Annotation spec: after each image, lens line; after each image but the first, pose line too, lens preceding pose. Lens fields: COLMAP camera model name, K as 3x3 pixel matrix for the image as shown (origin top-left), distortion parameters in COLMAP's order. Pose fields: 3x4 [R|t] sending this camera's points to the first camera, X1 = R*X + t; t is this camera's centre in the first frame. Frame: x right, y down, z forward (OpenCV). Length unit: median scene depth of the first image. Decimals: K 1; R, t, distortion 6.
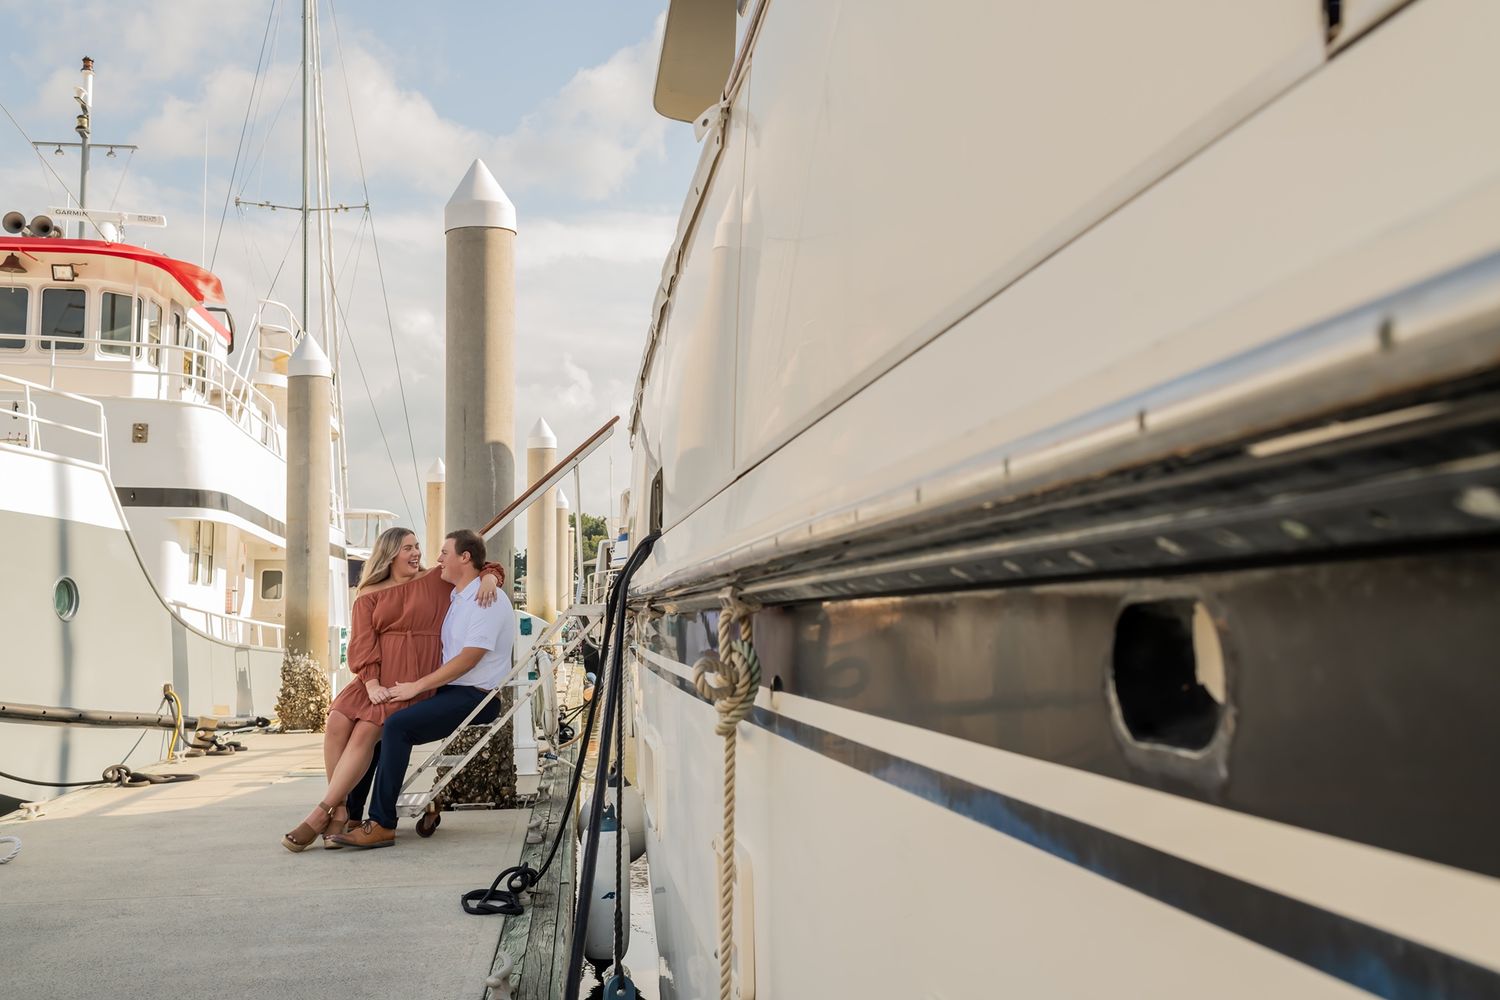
lens RADIAL K [[1396.4, 0, 750.0], [0, 1396.4, 500.0], [0, 0, 1]] dist [0.076496, -0.135051]
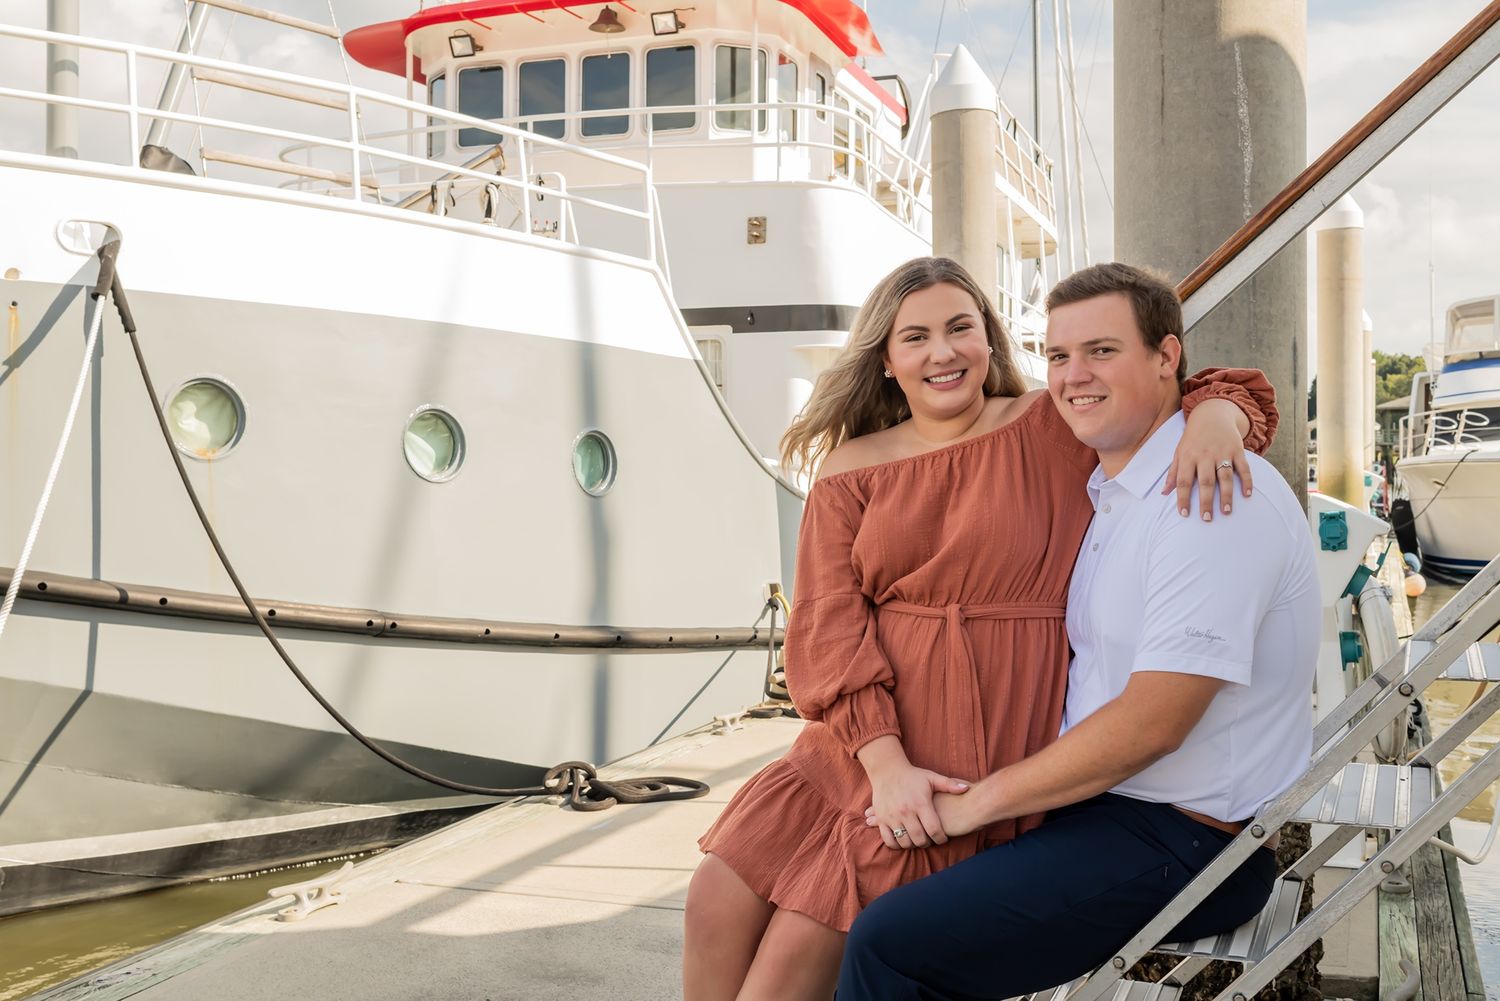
lens RADIAL K [[1498.2, 0, 759.7], [0, 1498.2, 487.6], [0, 0, 1]] dist [0.072671, -0.132815]
pose [[0.873892, 0.008148, -0.486052, -0.062552], [0.037413, 0.995767, 0.083959, 0.021475], [0.484678, -0.091556, 0.869888, 0.360351]]
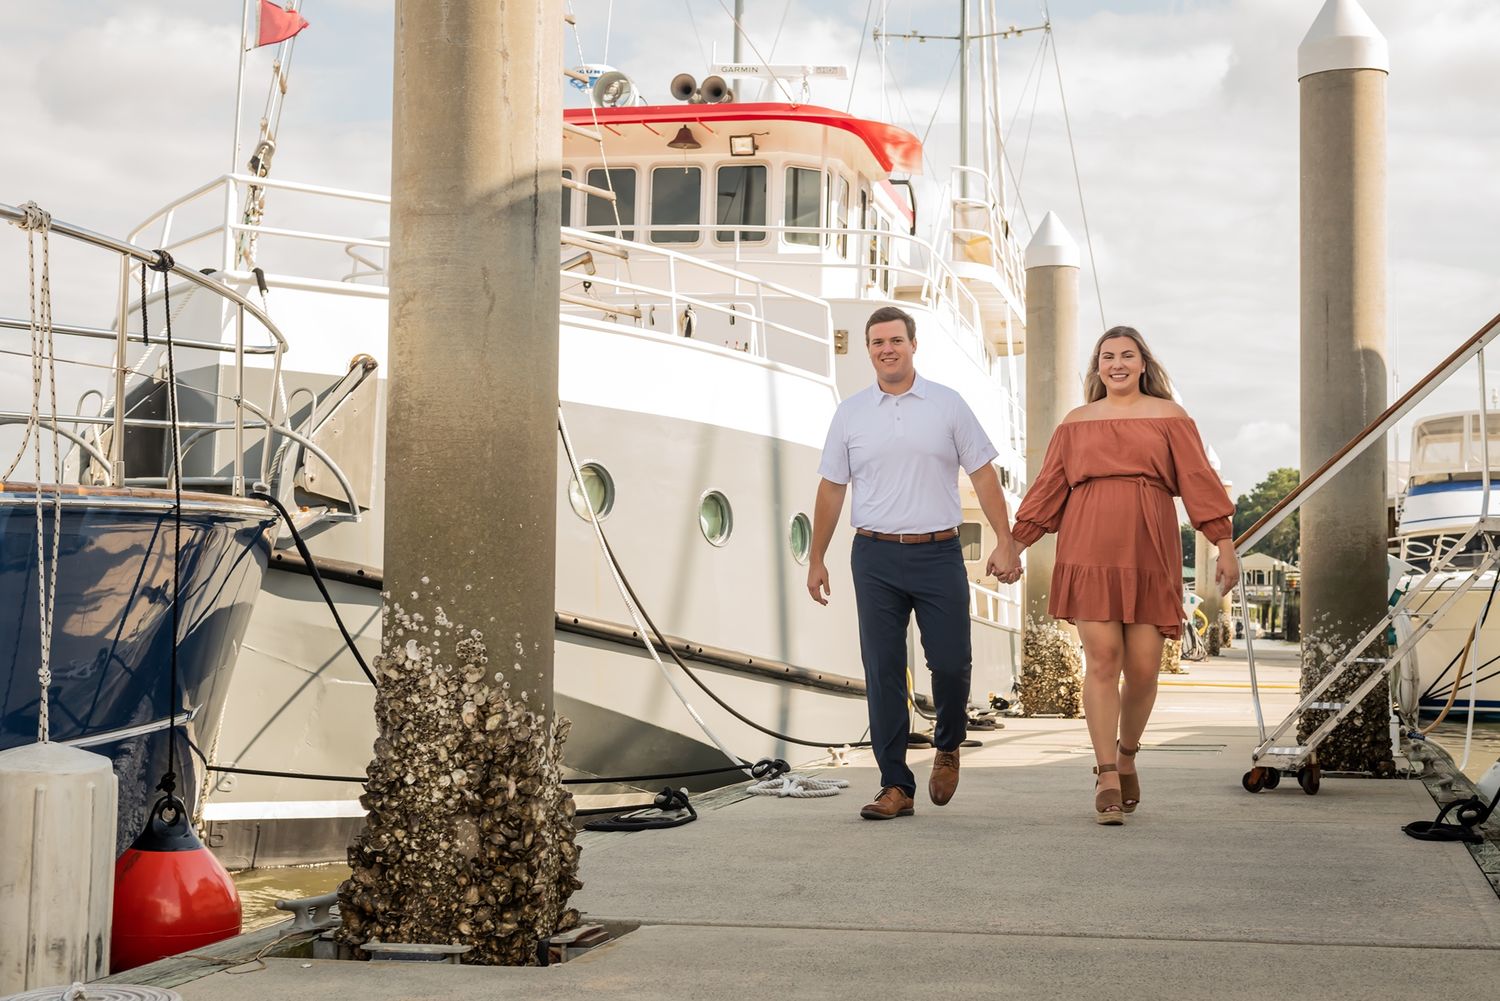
lens RADIAL K [[2148.2, 0, 750.0], [0, 2148.2, 500.5], [0, 0, 1]] dist [-0.094738, 0.055305]
pose [[0.928792, 0.006779, -0.370540, -0.034097], [0.002514, 0.999694, 0.024593, 0.012791], [0.370594, -0.023773, 0.928491, -0.158781]]
